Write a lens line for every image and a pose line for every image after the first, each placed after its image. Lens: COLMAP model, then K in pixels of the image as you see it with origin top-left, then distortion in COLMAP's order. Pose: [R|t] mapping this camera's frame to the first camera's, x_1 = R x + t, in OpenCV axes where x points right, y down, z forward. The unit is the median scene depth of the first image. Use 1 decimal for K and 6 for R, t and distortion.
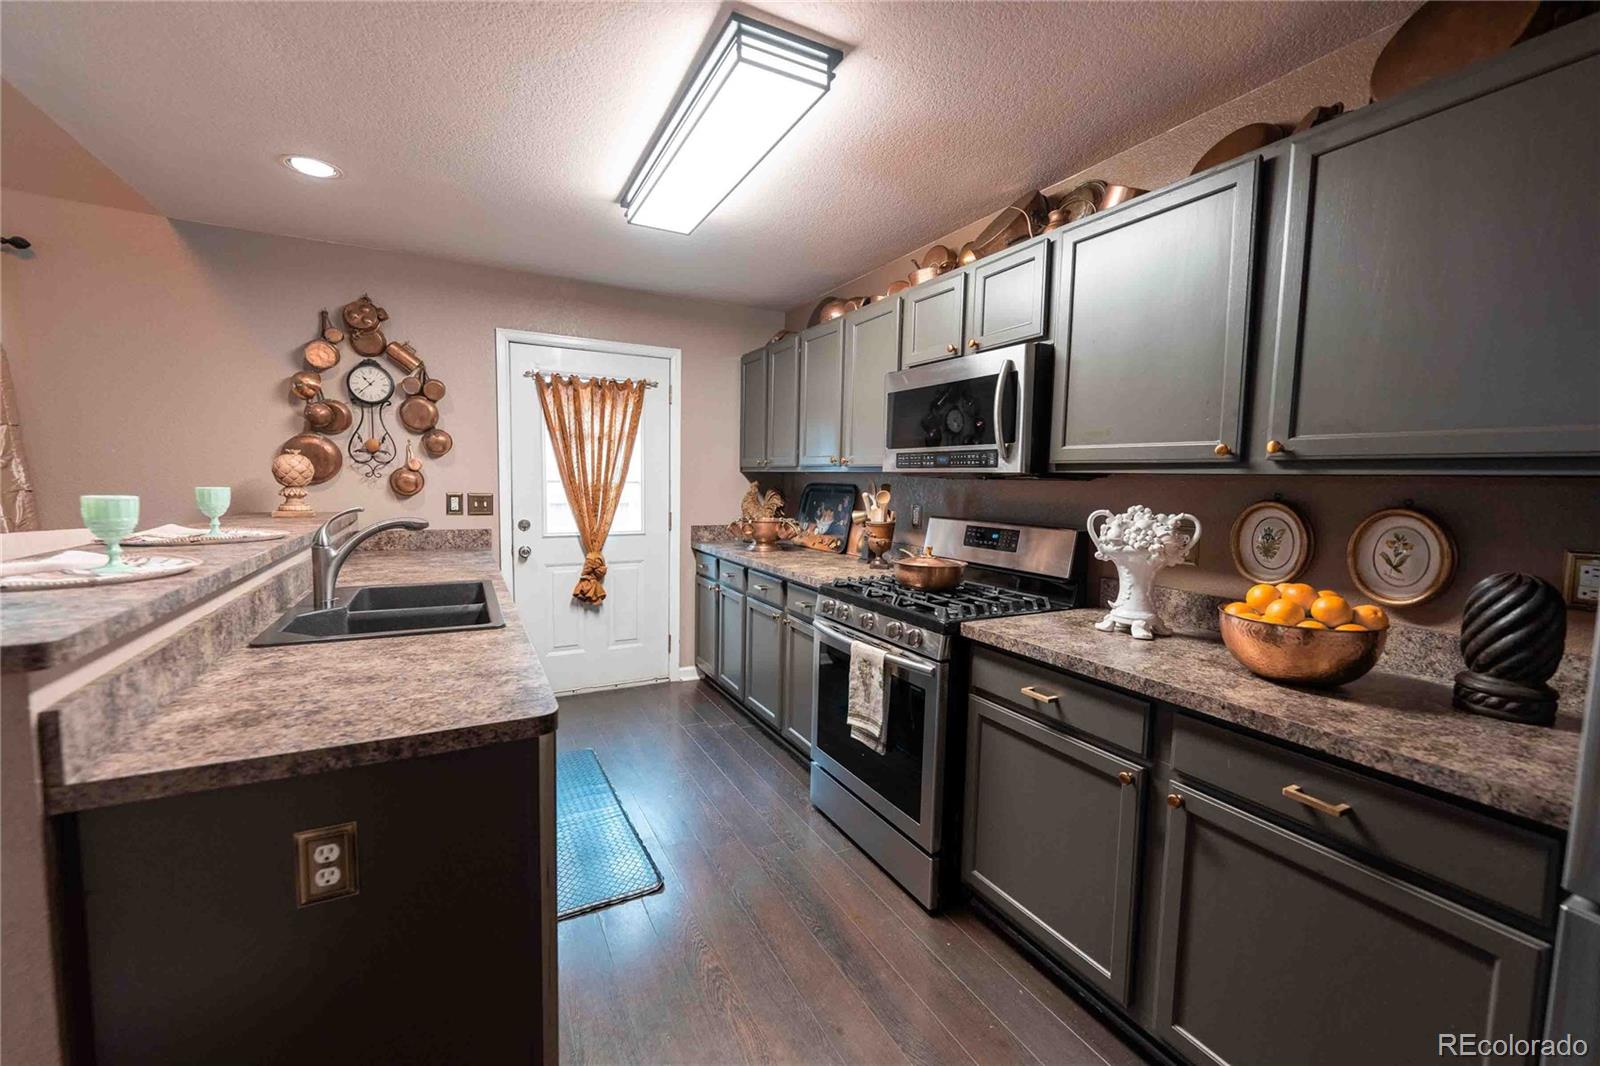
lens RADIAL K [[641.9, 0, 801.5], [0, 641.9, 530.6], [0, 0, 1]] dist [-0.001283, 0.000010]
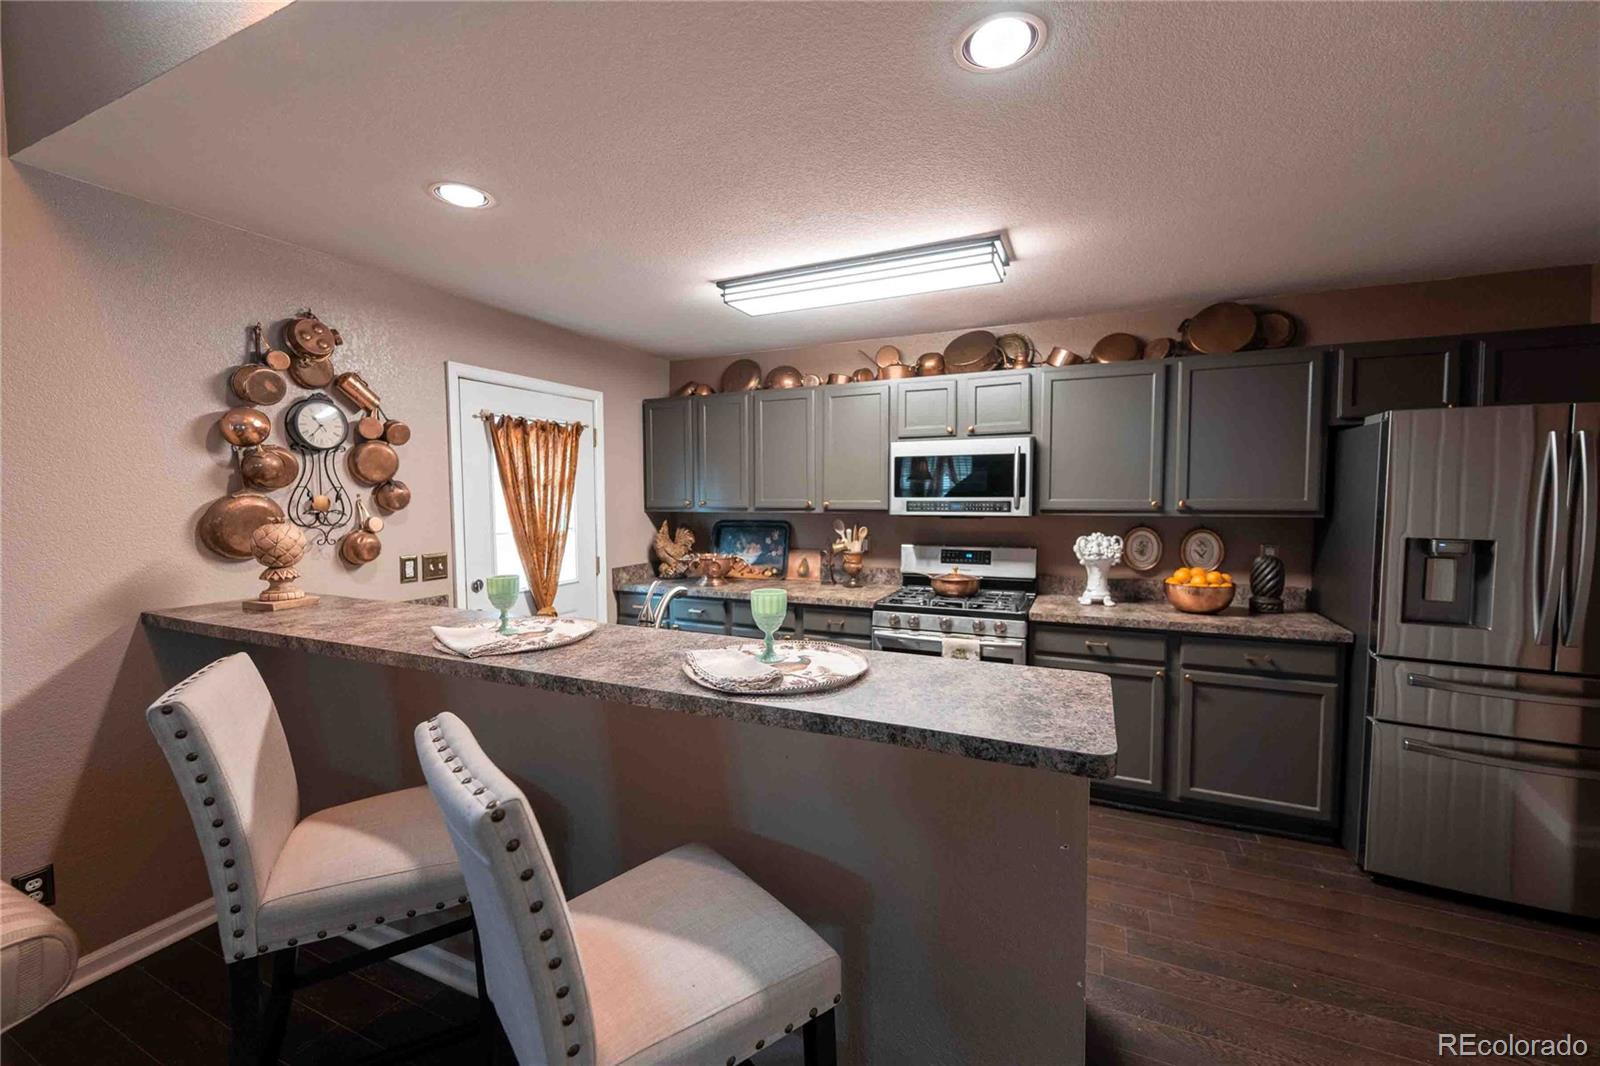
lens RADIAL K [[641.9, 0, 801.5], [0, 641.9, 530.6], [0, 0, 1]] dist [-0.001283, 0.000010]
pose [[0.793153, -0.060167, 0.606044, -0.670190], [0.071389, 0.997433, 0.005595, -0.062911], [-0.604824, 0.038828, 0.795412, 0.038199]]
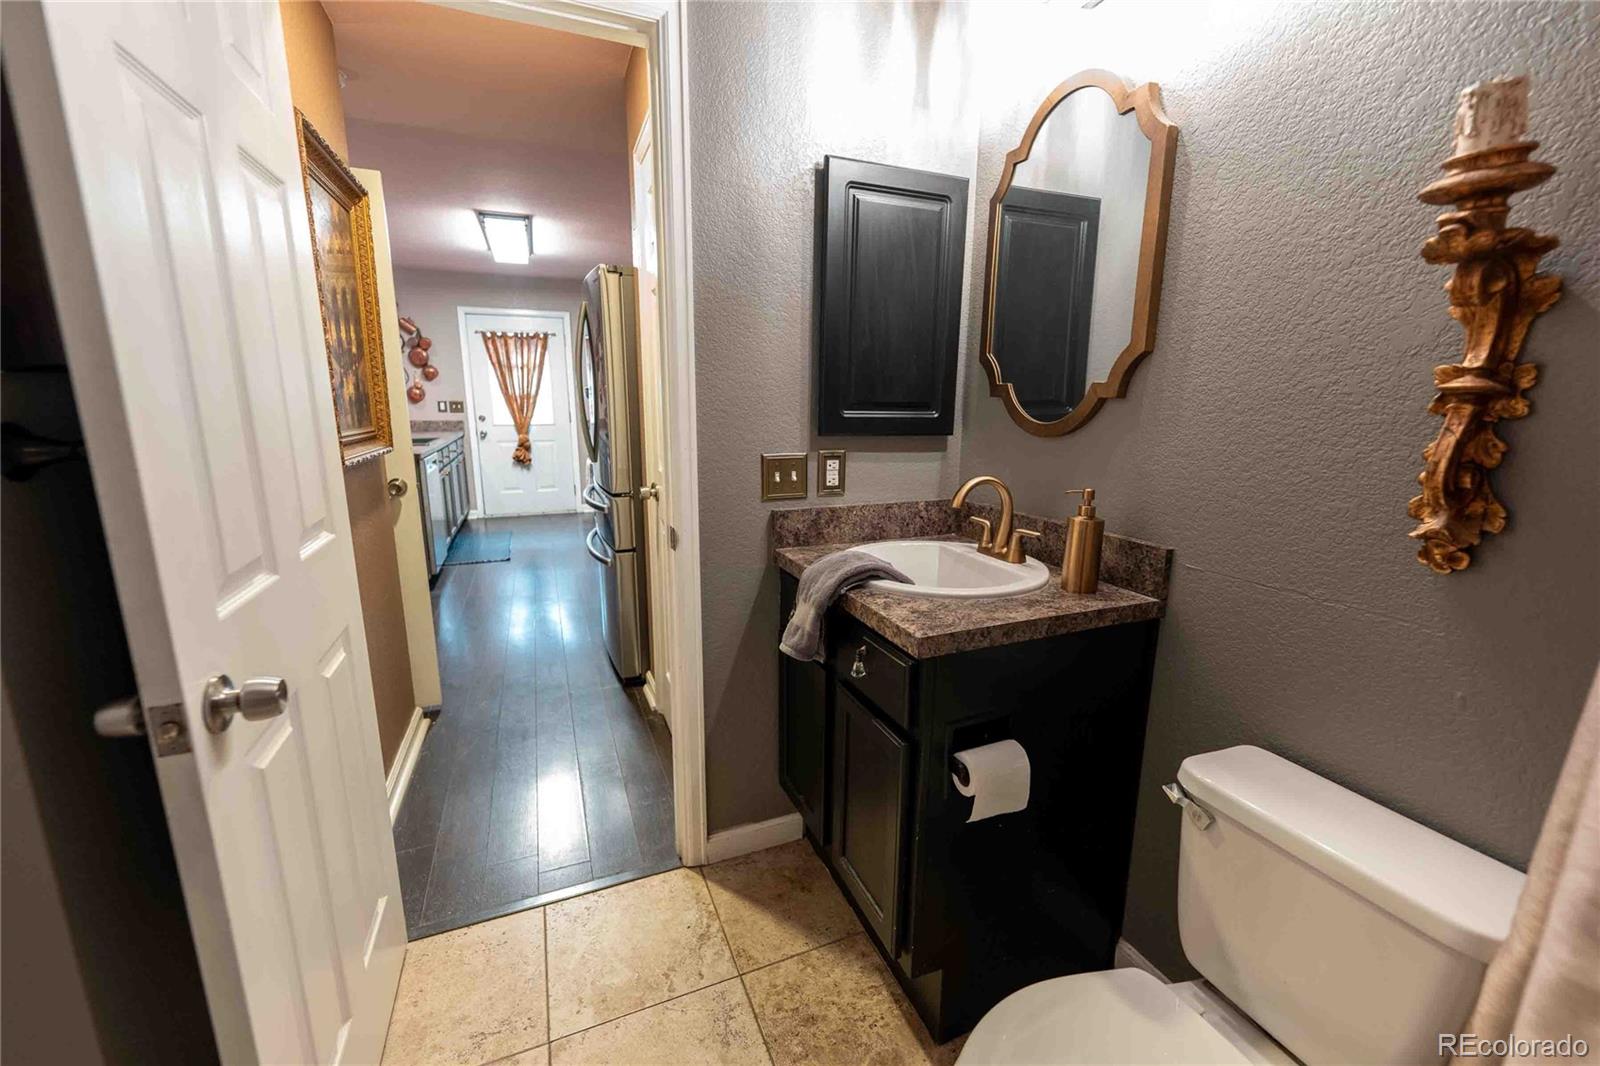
lens RADIAL K [[641.9, 0, 801.5], [0, 641.9, 530.6], [0, 0, 1]] dist [-0.001283, 0.000010]
pose [[0.994395, 0.007385, -0.105472, 0.714026], [0.005505, 0.992587, 0.121409, 0.099402], [0.105586, -0.121309, 0.986983, -0.787682]]
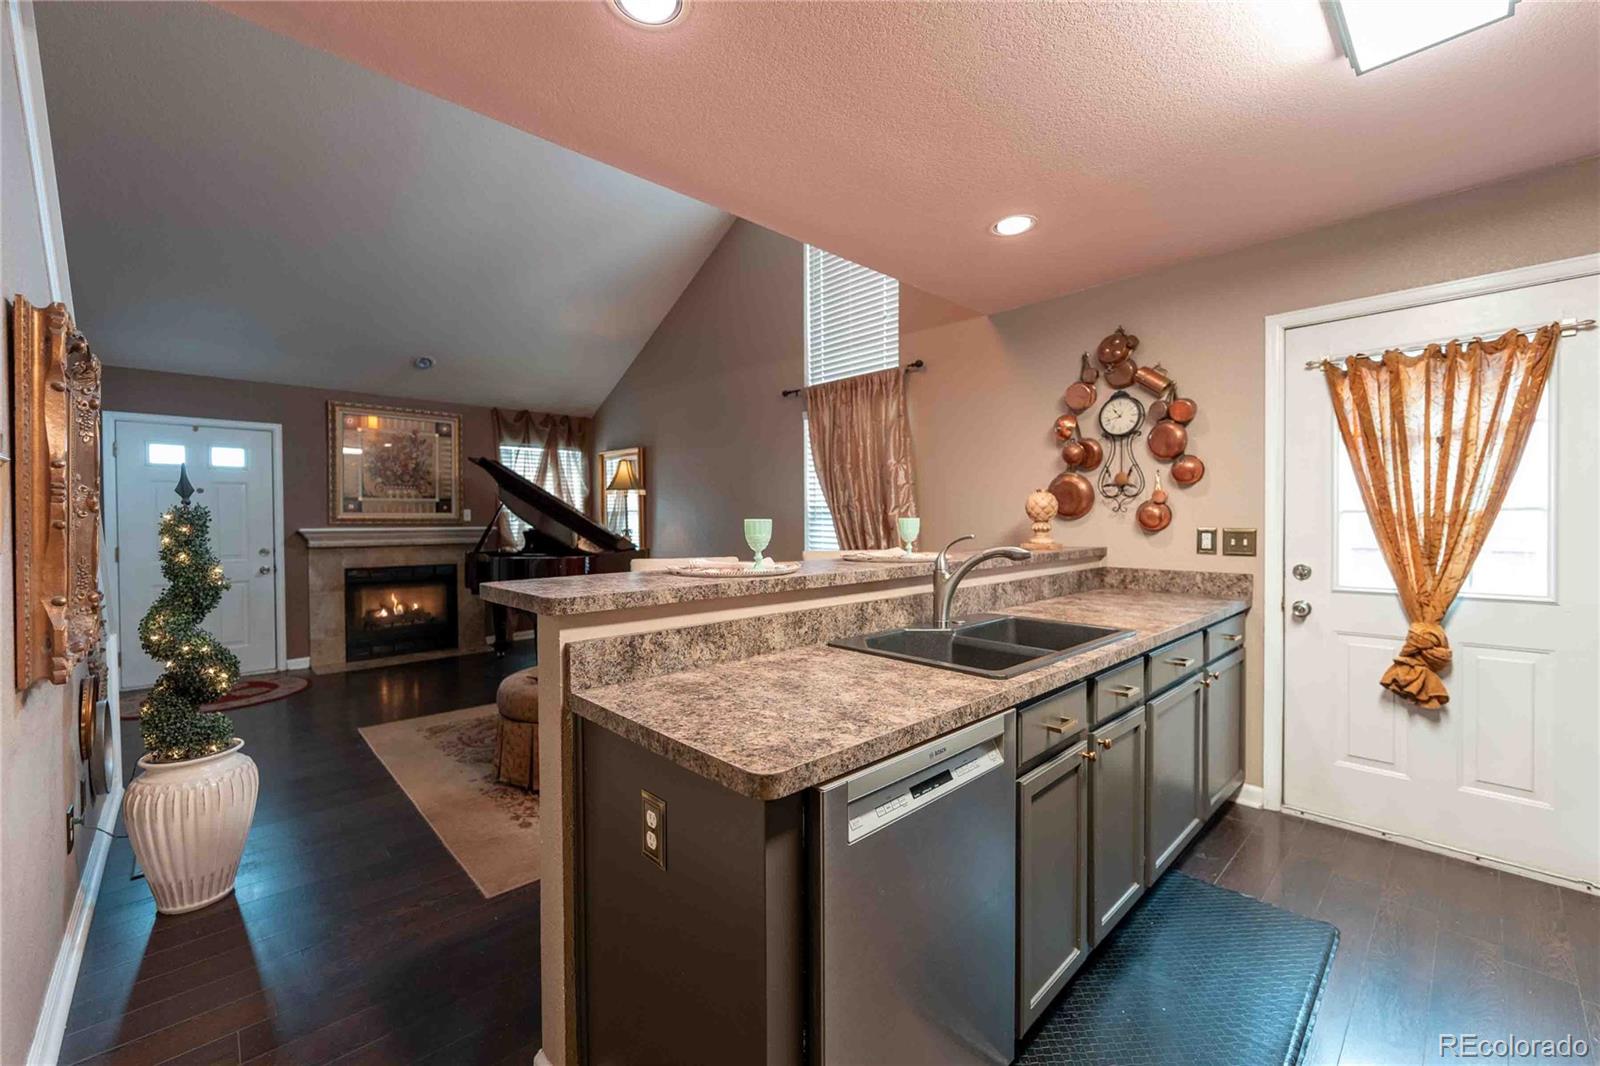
lens RADIAL K [[641.9, 0, 801.5], [0, 641.9, 530.6], [0, 0, 1]] dist [-0.001283, 0.000010]
pose [[0.263579, -0.004842, -0.964626, 0.134159], [-0.067469, 0.997446, -0.023443, -0.000116], [0.962275, 0.071261, 0.262579, 0.284561]]
